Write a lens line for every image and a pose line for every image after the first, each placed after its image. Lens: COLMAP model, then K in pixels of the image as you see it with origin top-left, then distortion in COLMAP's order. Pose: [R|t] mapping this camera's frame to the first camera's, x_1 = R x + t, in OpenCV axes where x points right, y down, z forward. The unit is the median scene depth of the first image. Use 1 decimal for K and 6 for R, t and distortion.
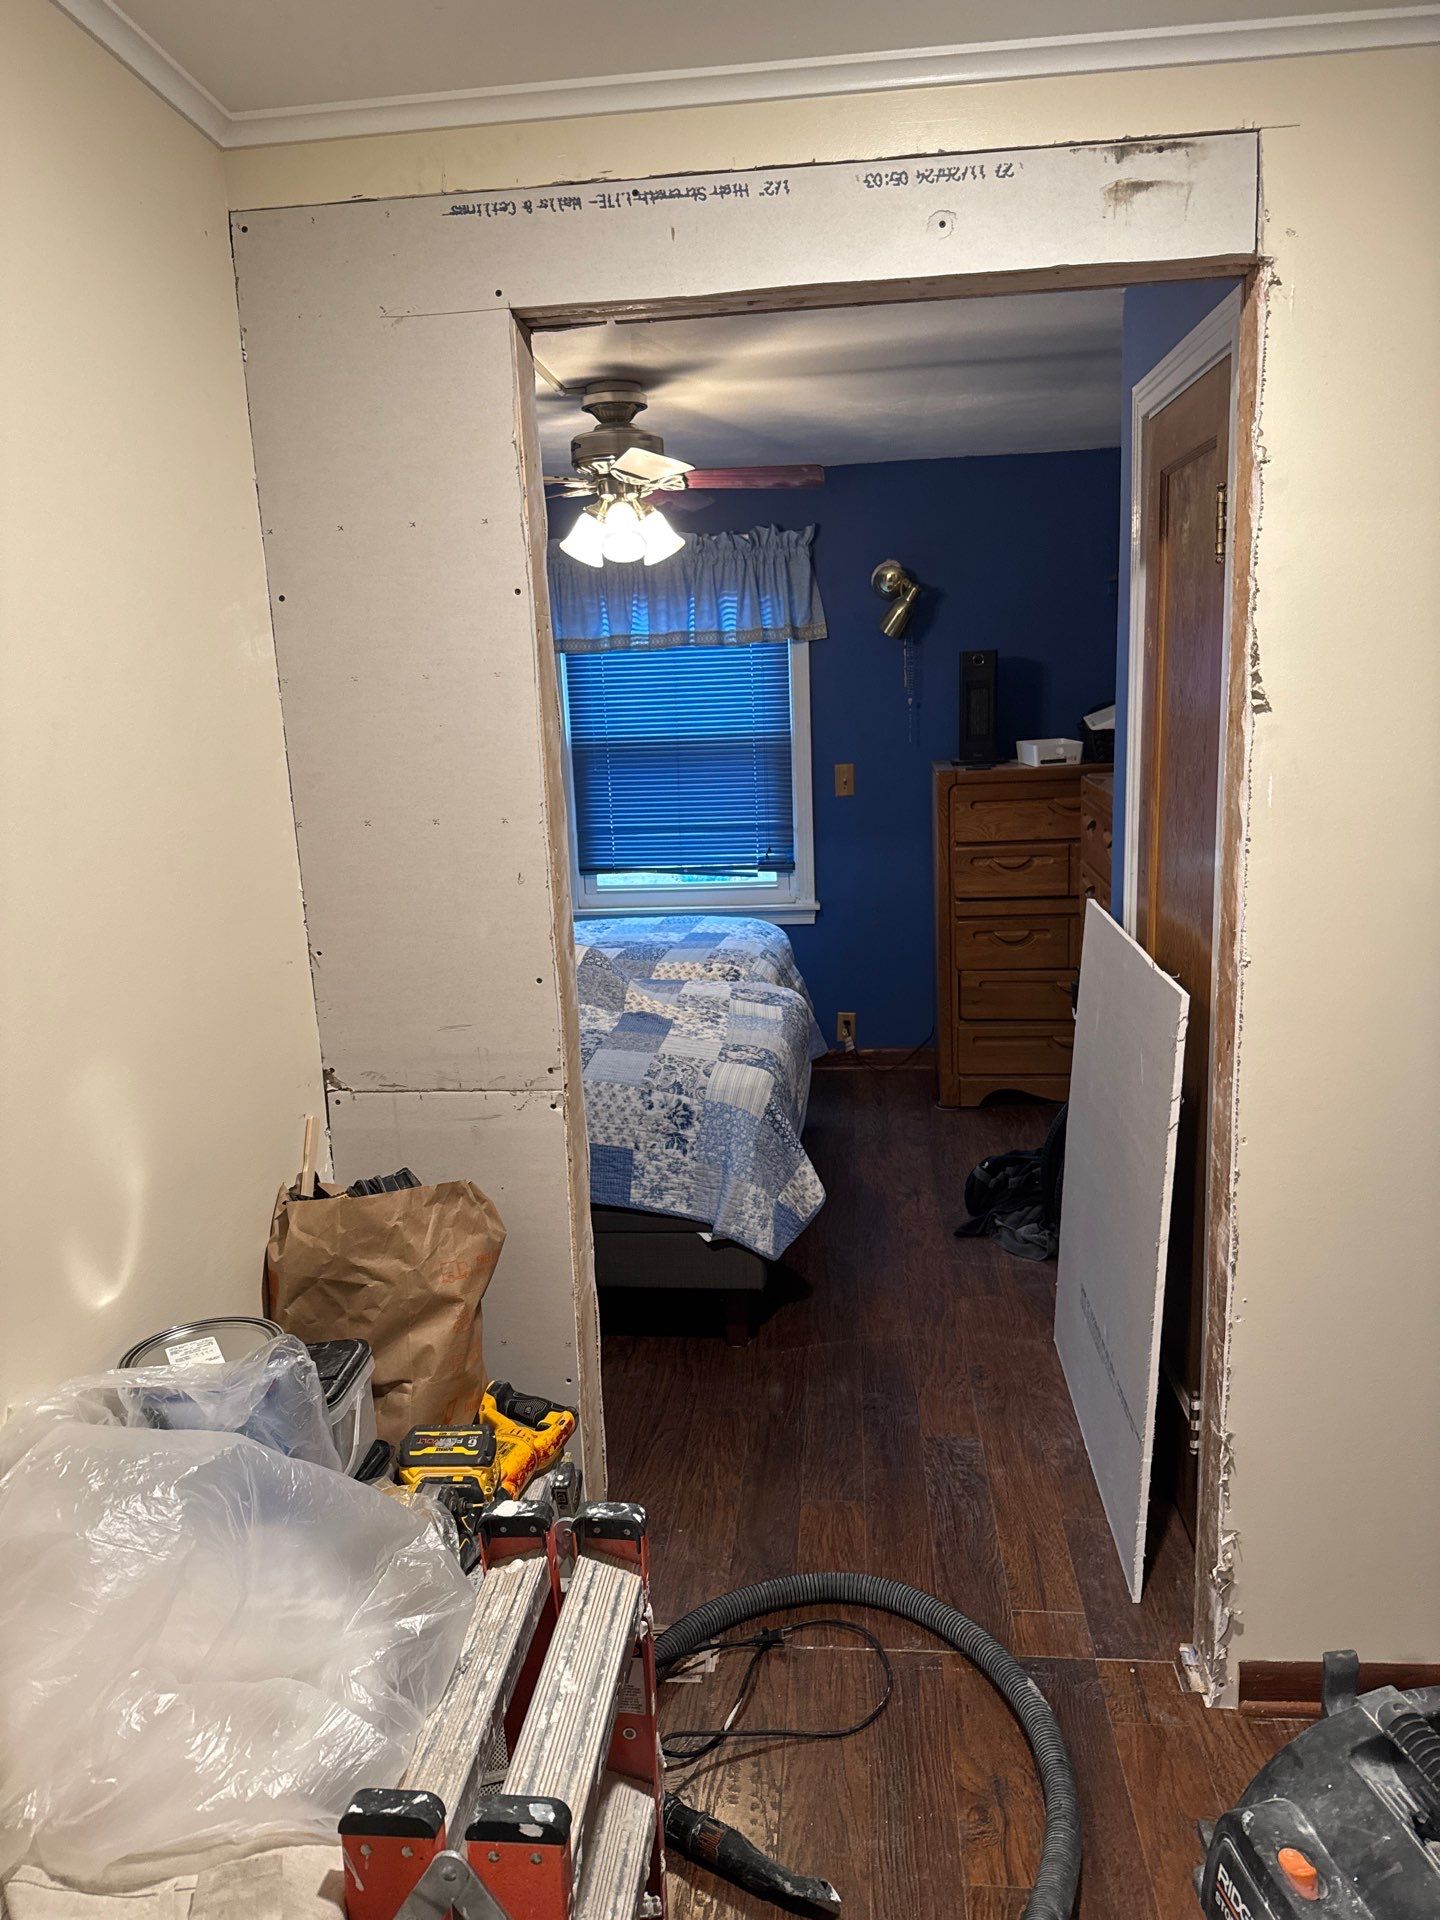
lens RADIAL K [[1426.5, 0, 741.2], [0, 1426.5, 983.3], [0, 0, 1]] dist [0.087581, -0.105756]
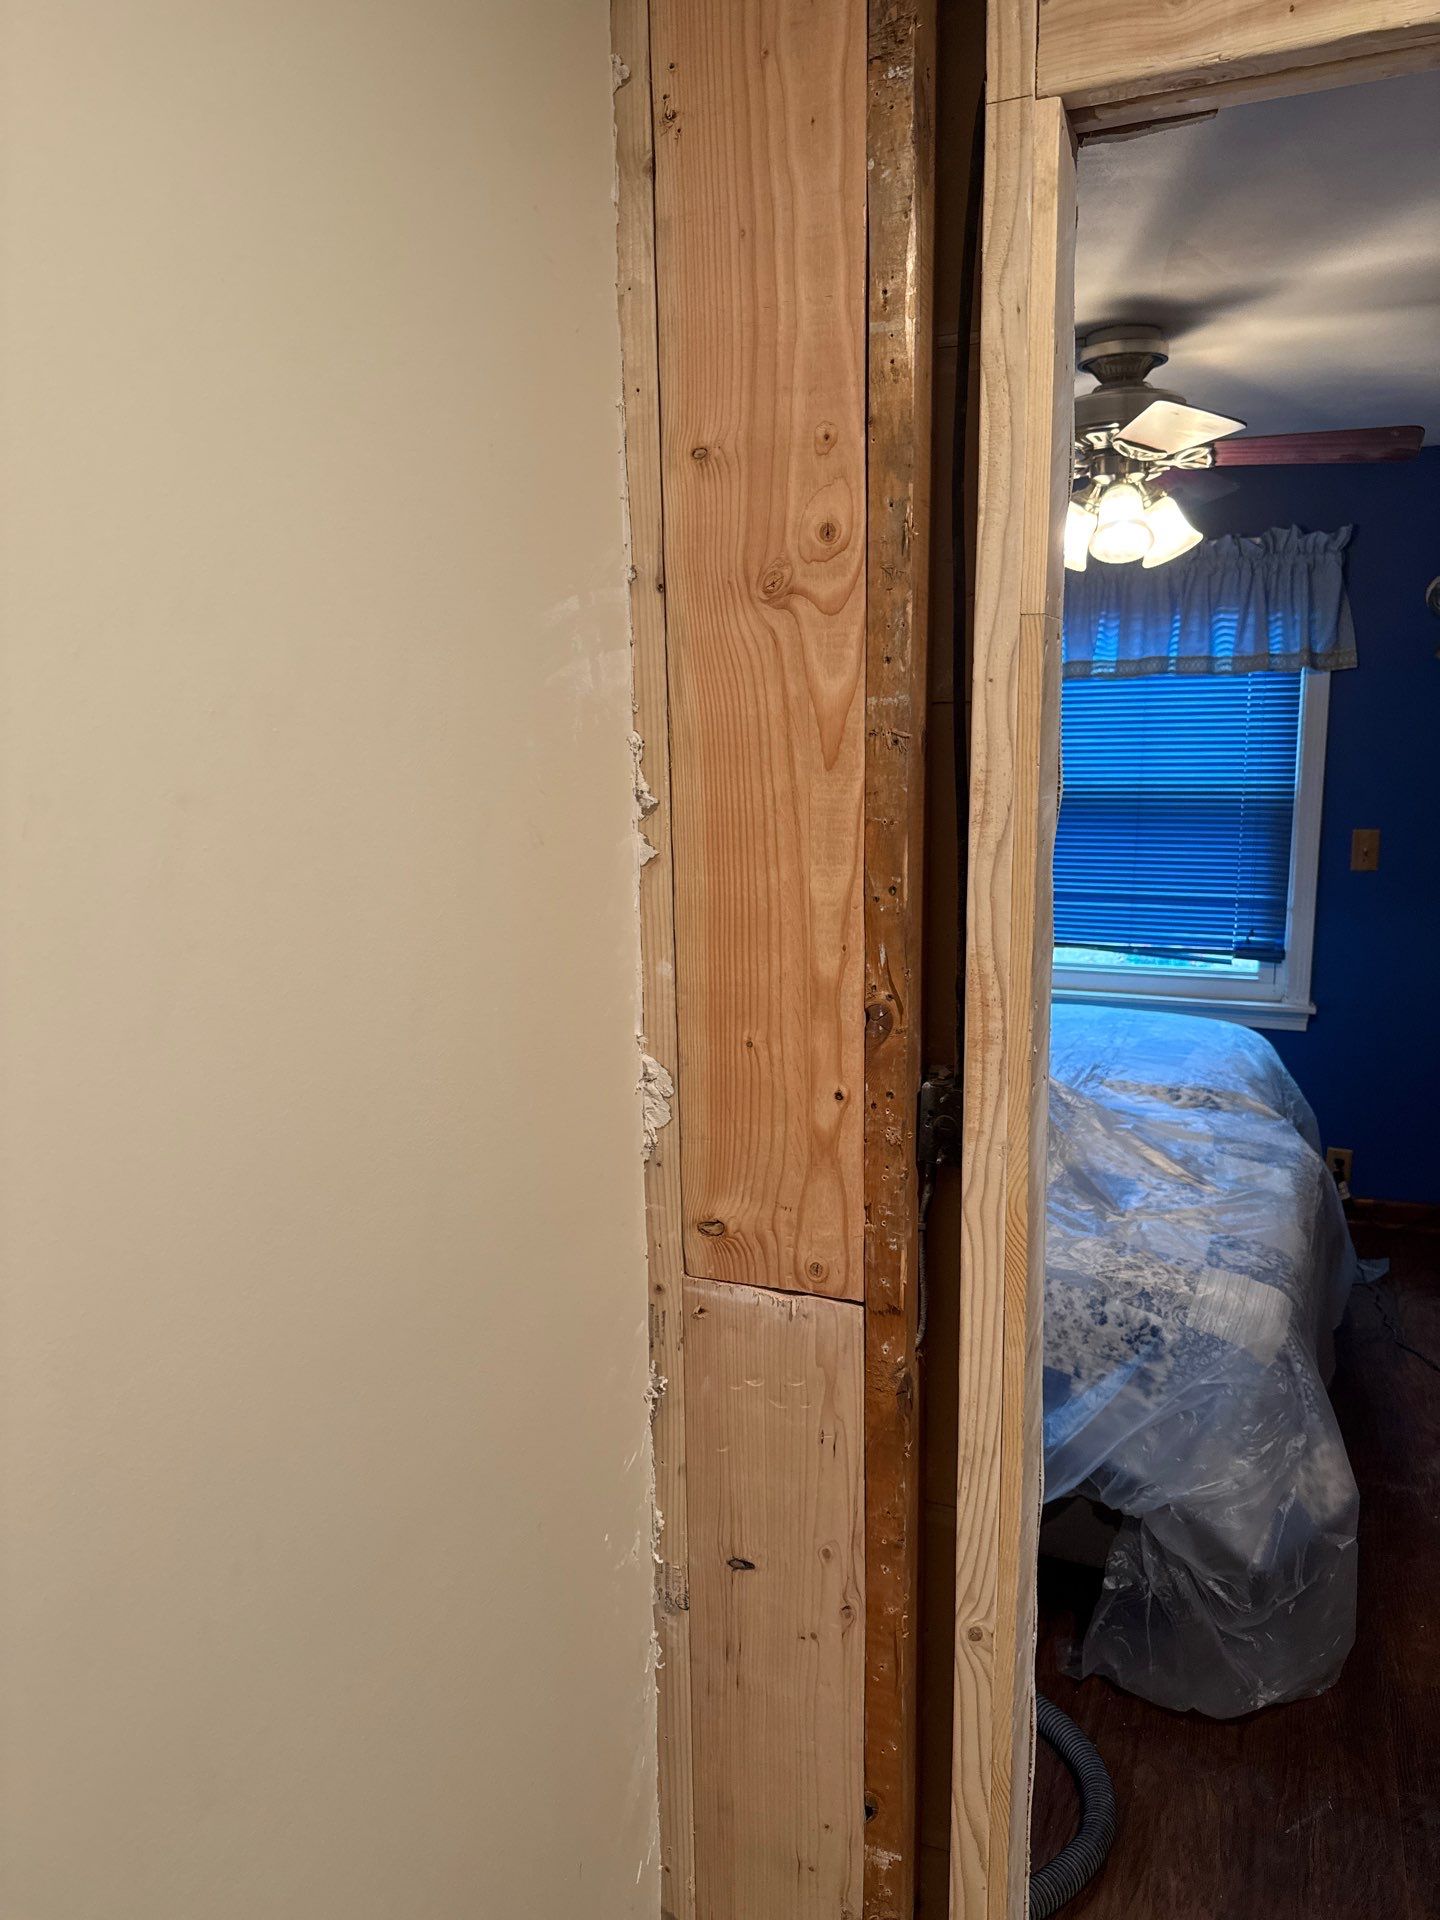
lens RADIAL K [[1426.5, 0, 719.4], [0, 1426.5, 972.0], [0, 0, 1]] dist [0.087581, -0.105756]
pose [[0.956842, 0.077363, -0.280123, -0.052941], [-0.084698, 0.996306, -0.014155, -0.052129], [0.277993, 0.037270, 0.959860, 0.225958]]
